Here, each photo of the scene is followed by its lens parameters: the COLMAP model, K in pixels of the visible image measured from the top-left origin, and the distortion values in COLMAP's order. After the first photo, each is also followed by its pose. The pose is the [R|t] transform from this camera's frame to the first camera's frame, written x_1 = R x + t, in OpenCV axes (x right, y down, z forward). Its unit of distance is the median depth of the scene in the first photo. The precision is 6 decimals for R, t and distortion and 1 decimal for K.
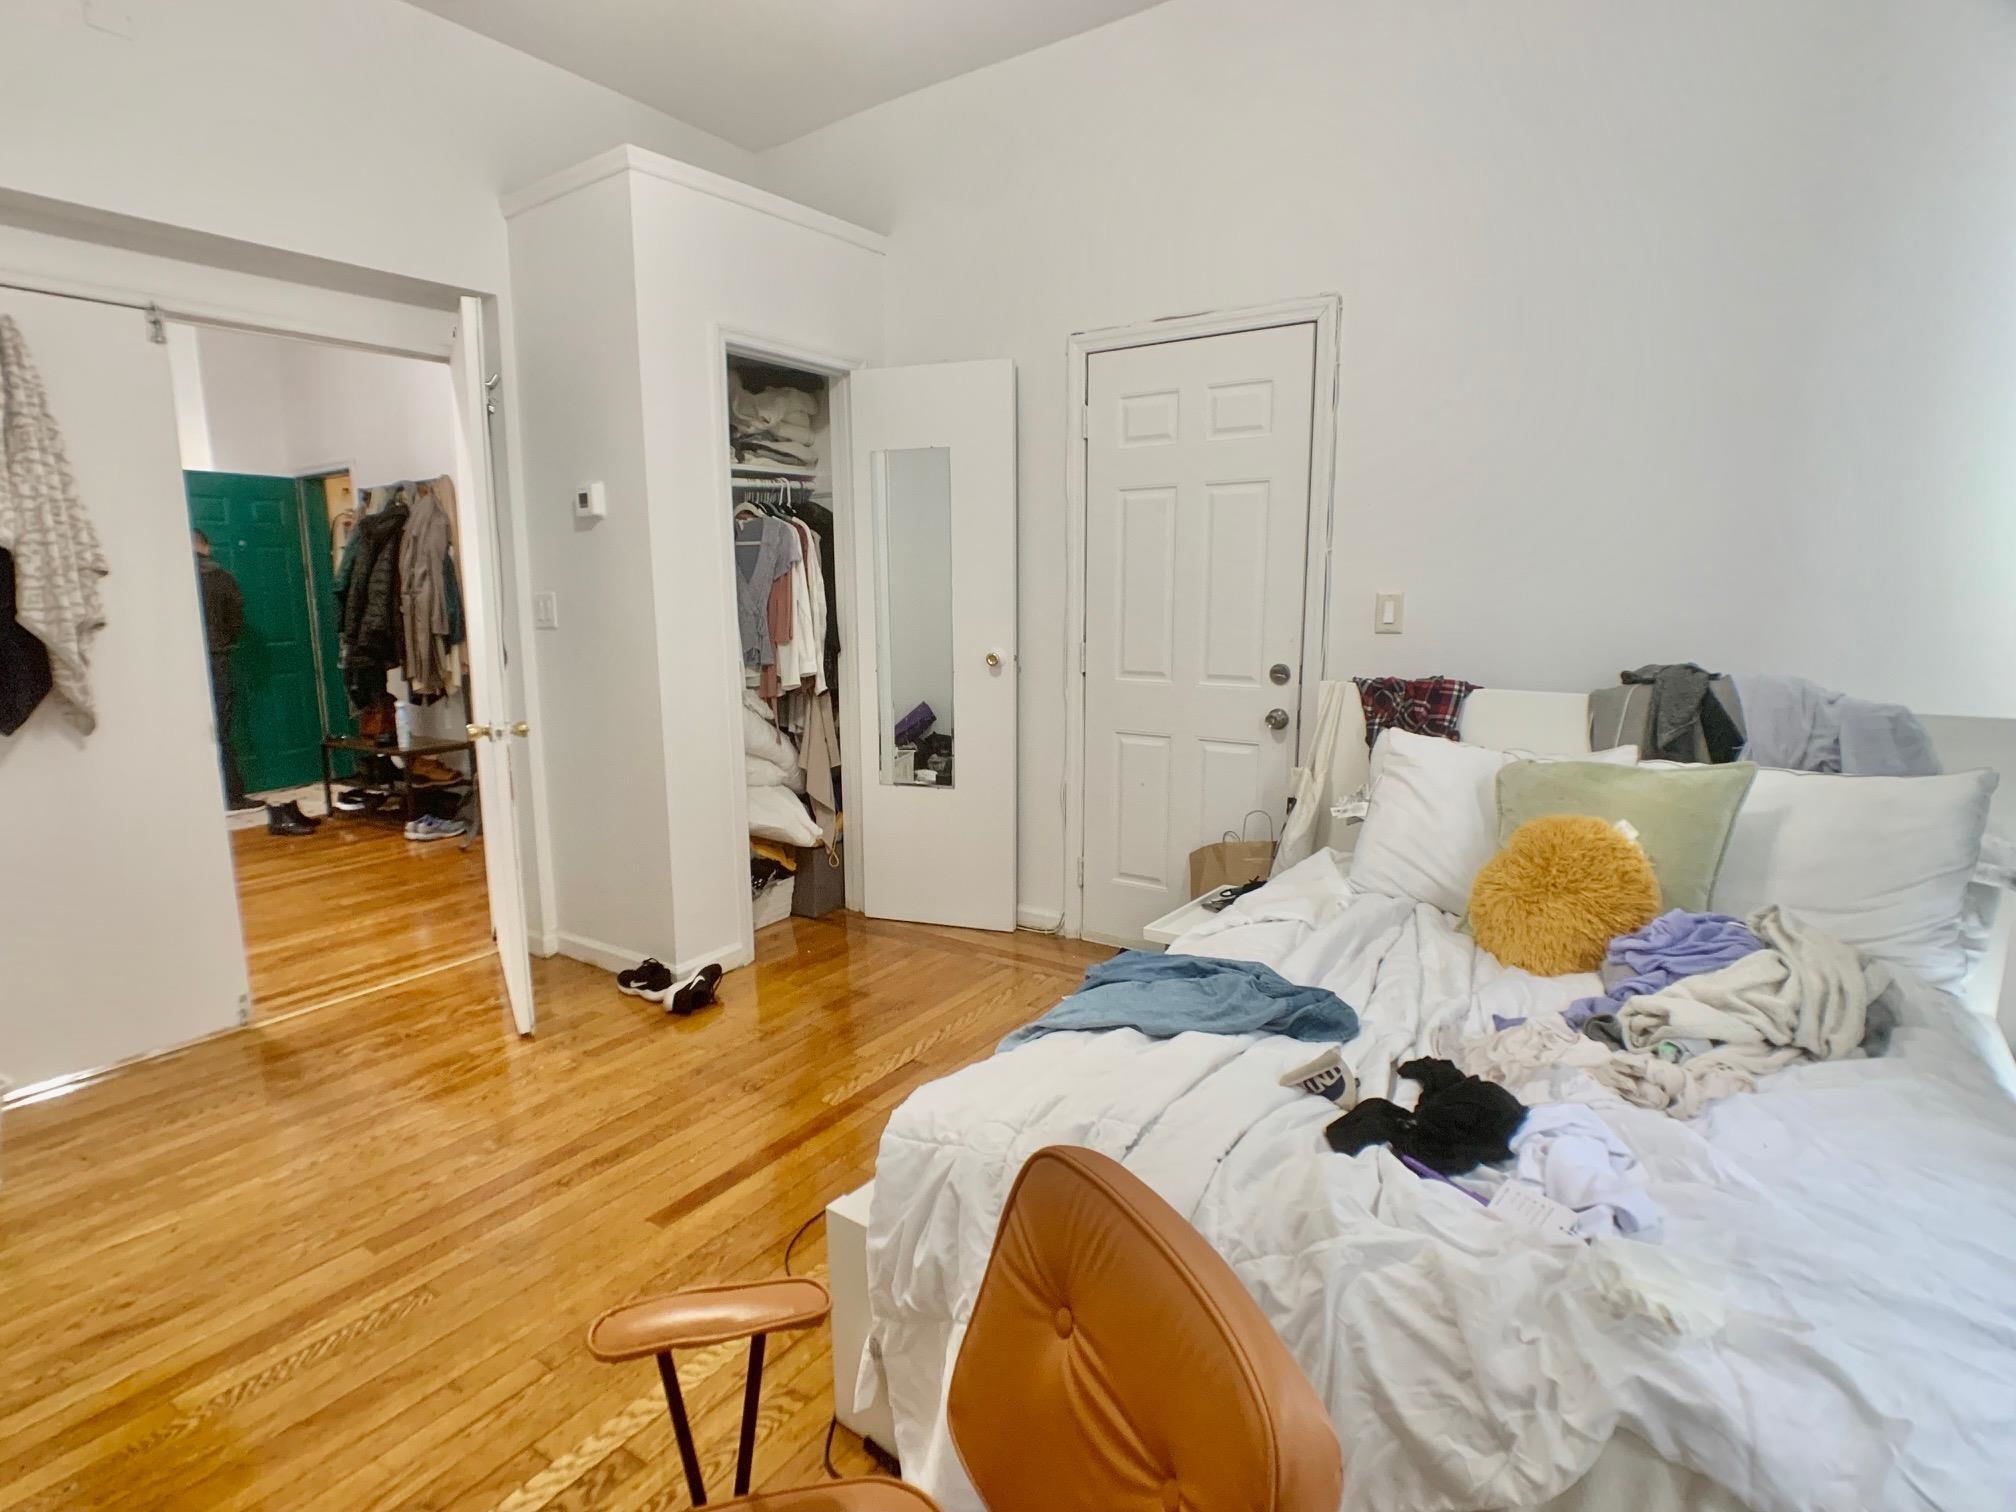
lens RADIAL K [[1056.4, 0, 956.4], [0, 1056.4, 764.7], [0, 0, 1]] dist [-0.028207, 0.000343]
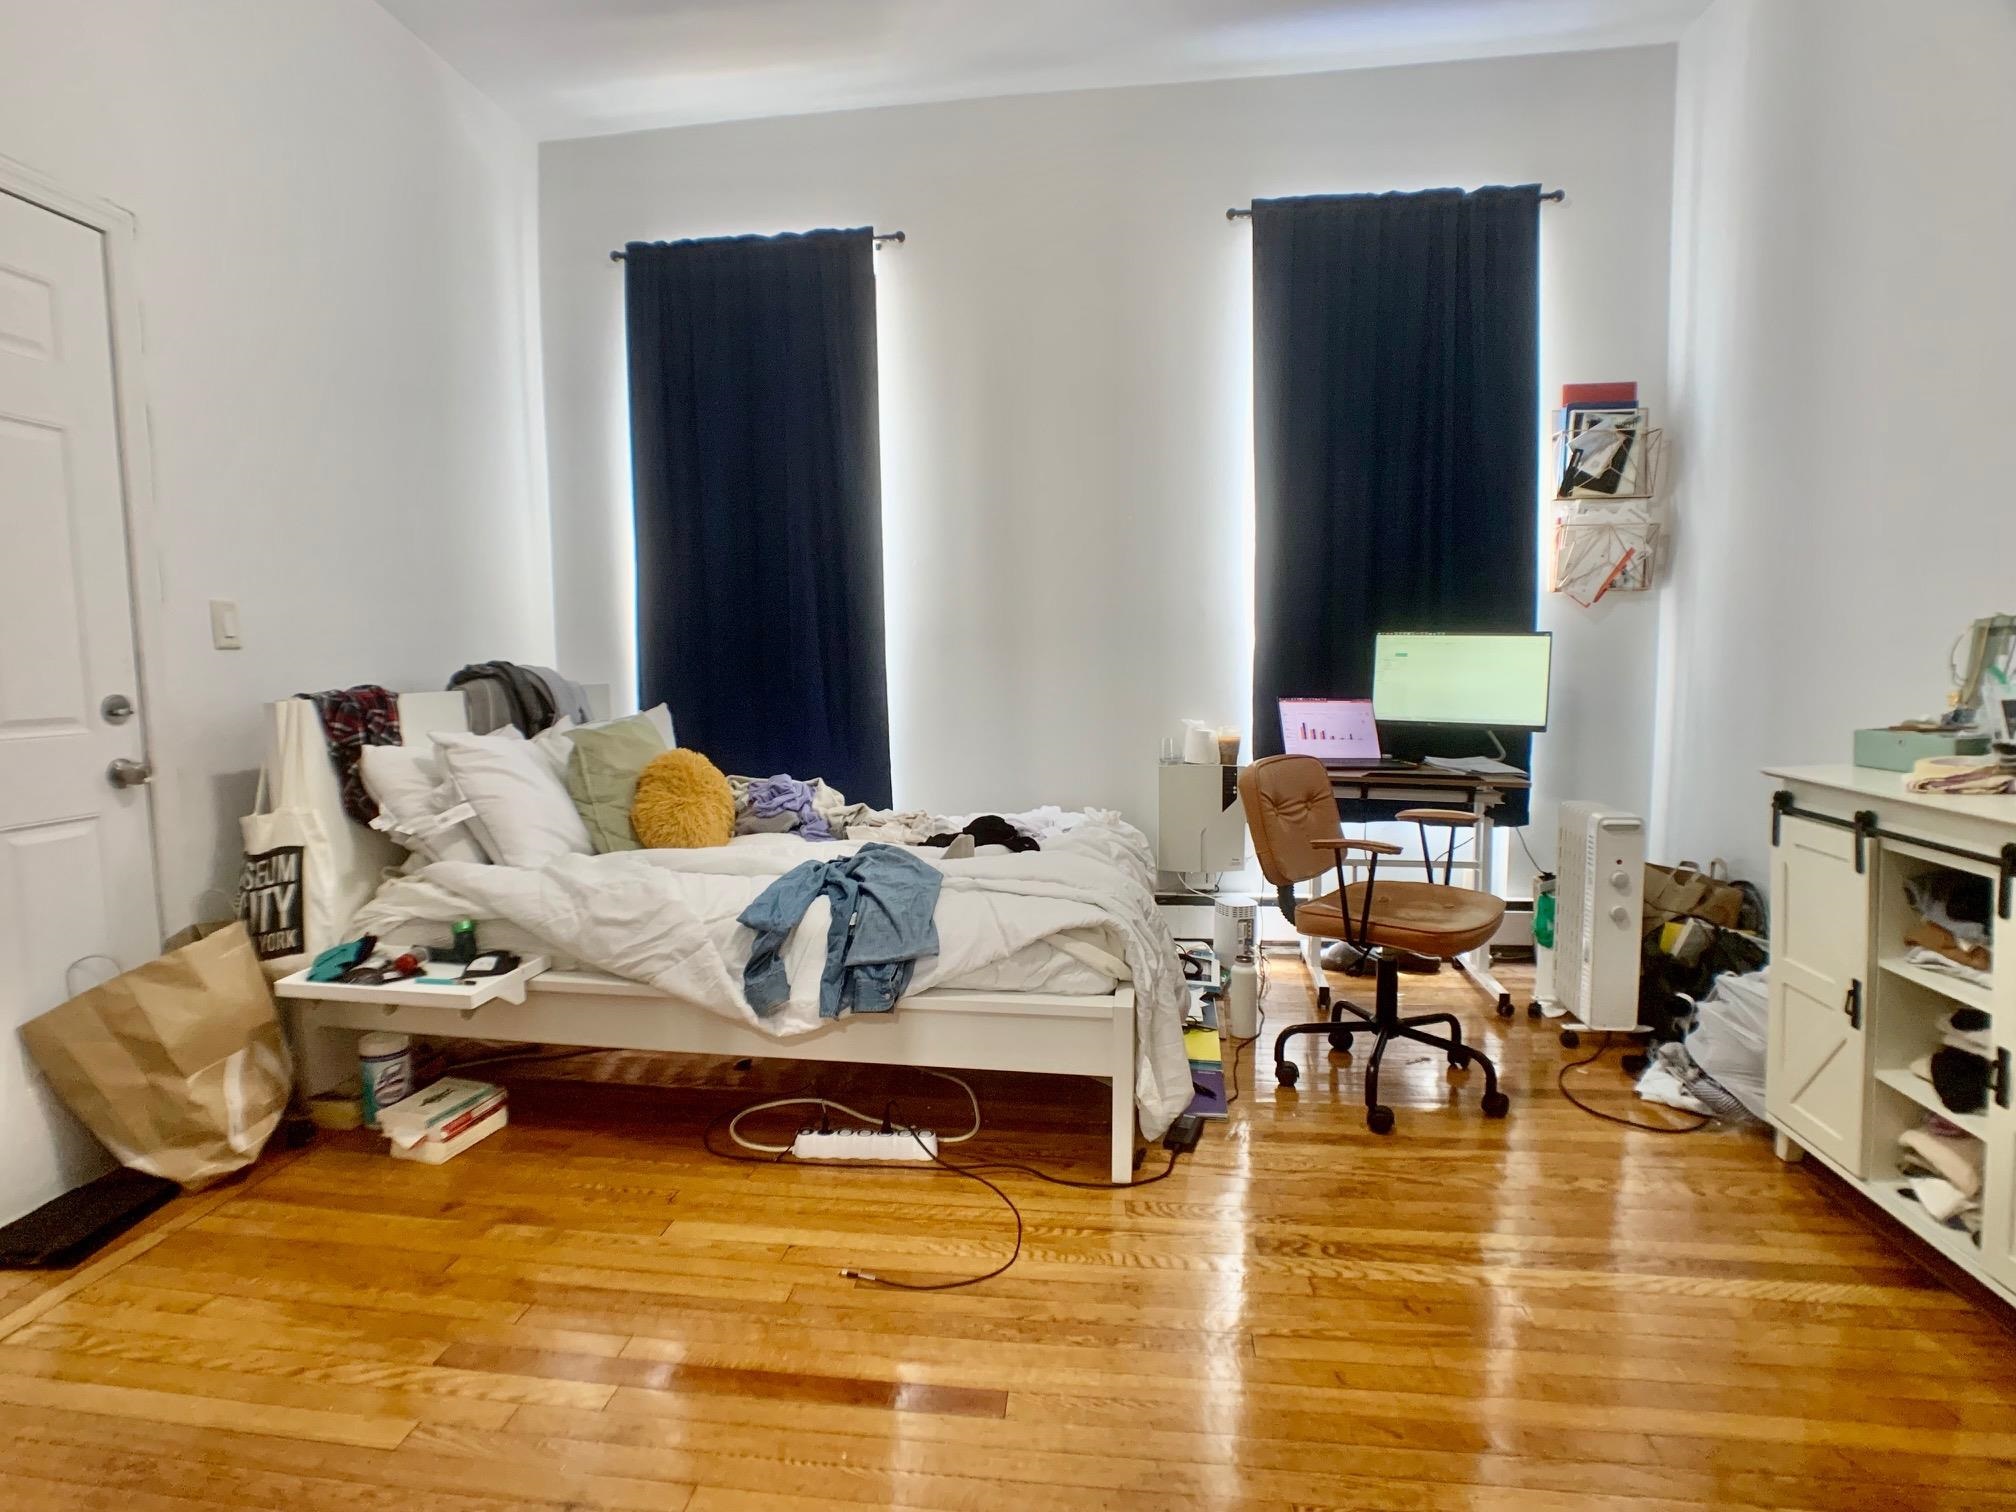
lens RADIAL K [[1079.1, 0, 982.2], [0, 1079.1, 759.4], [0, 0, 1]] dist [-0.025645, 0.001656]
pose [[-0.466665, -0.064633, 0.882069, -0.648620], [0.172531, 0.971513, 0.162466, -0.075786], [-0.867442, 0.228002, -0.442220, 0.900462]]
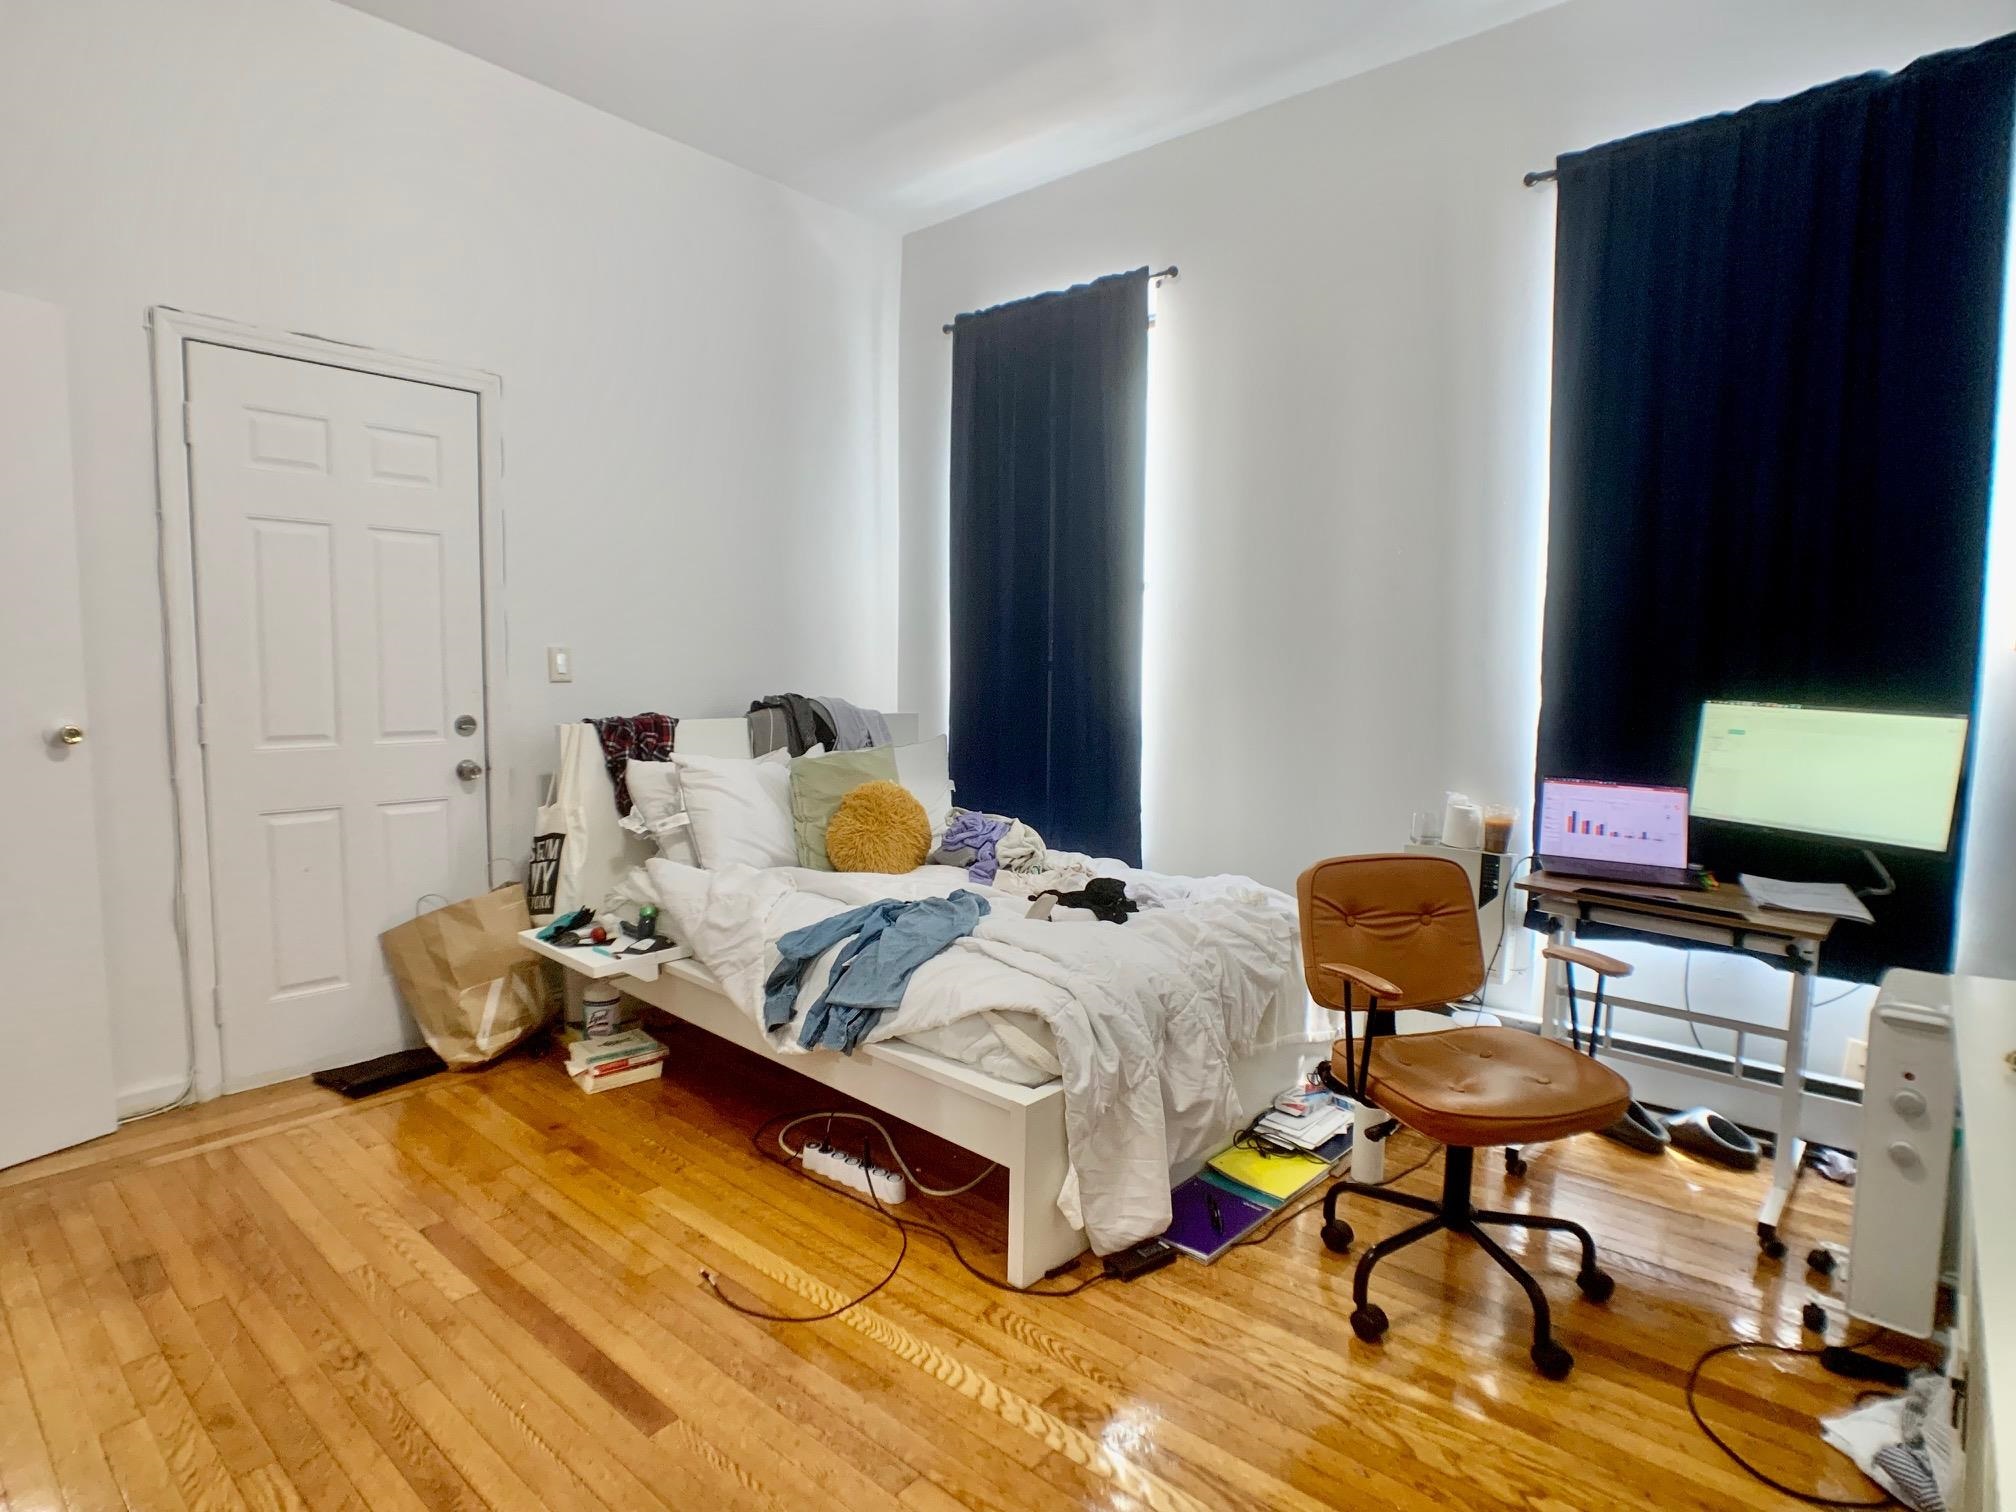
lens RADIAL K [[1079.1, 0, 982.2], [0, 1079.1, 759.4], [0, 0, 1]] dist [-0.025645, 0.001656]
pose [[0.096105, -0.074388, 0.992588, -0.733427], [0.157502, 0.985777, 0.058628, -0.039975], [-0.982831, 0.150700, 0.106455, 0.449878]]
